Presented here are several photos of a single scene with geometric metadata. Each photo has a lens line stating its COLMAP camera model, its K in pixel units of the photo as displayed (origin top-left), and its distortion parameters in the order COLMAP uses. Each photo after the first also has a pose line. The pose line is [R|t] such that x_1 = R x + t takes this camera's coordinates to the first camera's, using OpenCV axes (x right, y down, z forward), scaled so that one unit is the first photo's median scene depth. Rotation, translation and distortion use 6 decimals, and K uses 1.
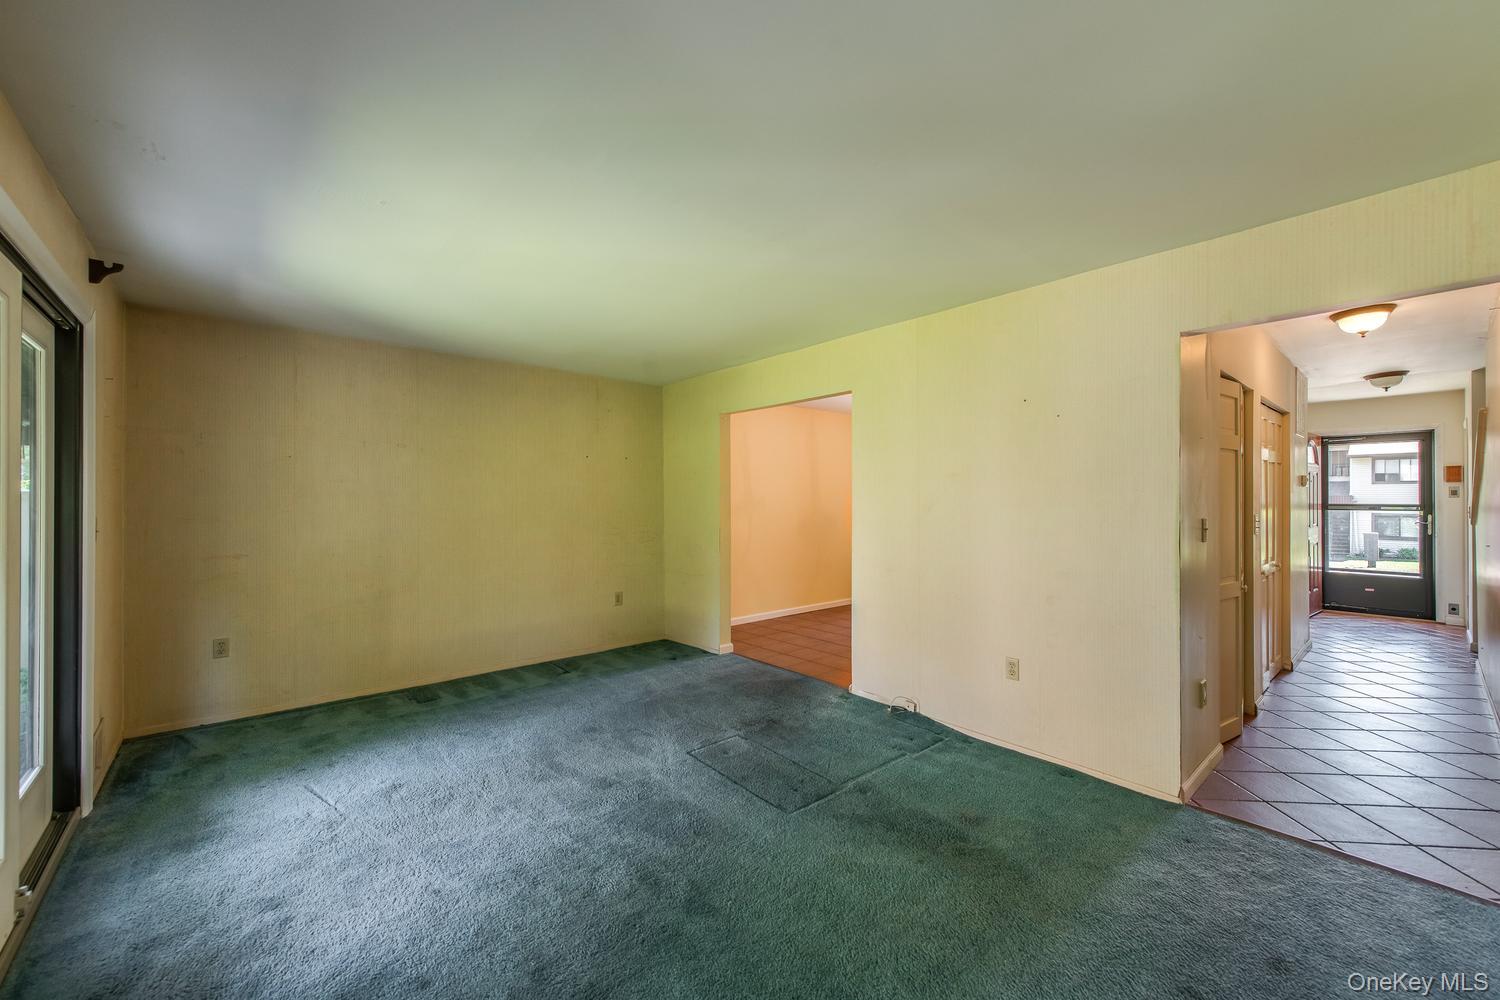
lens RADIAL K [[582.5, 0, 755.6], [0, 582.5, 497.6], [0, 0, 1]] dist [0.003847, 0.000234]
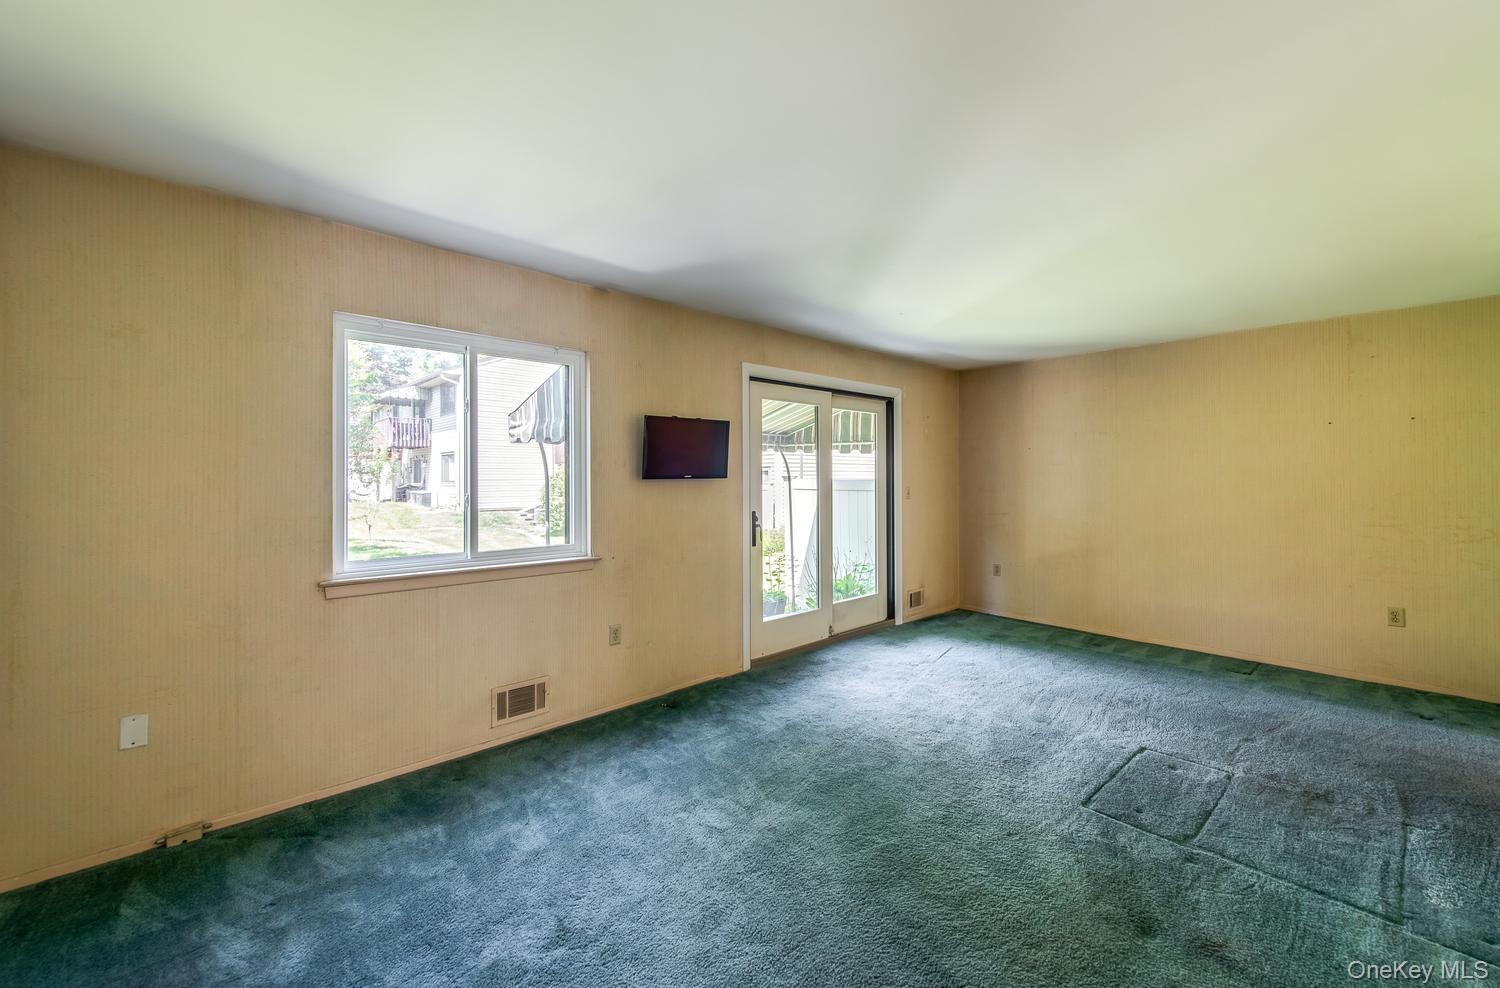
lens RADIAL K [[591.2, 0, 755.3], [0, 591.2, 485.6], [0, 0, 1]] dist [0.000566, 0.000076]
pose [[0.011674, 0.013158, -0.999845, 0.864819], [0.005798, 0.999896, 0.013226, -0.001636], [0.999915, -0.005952, 0.011596, 0.382674]]
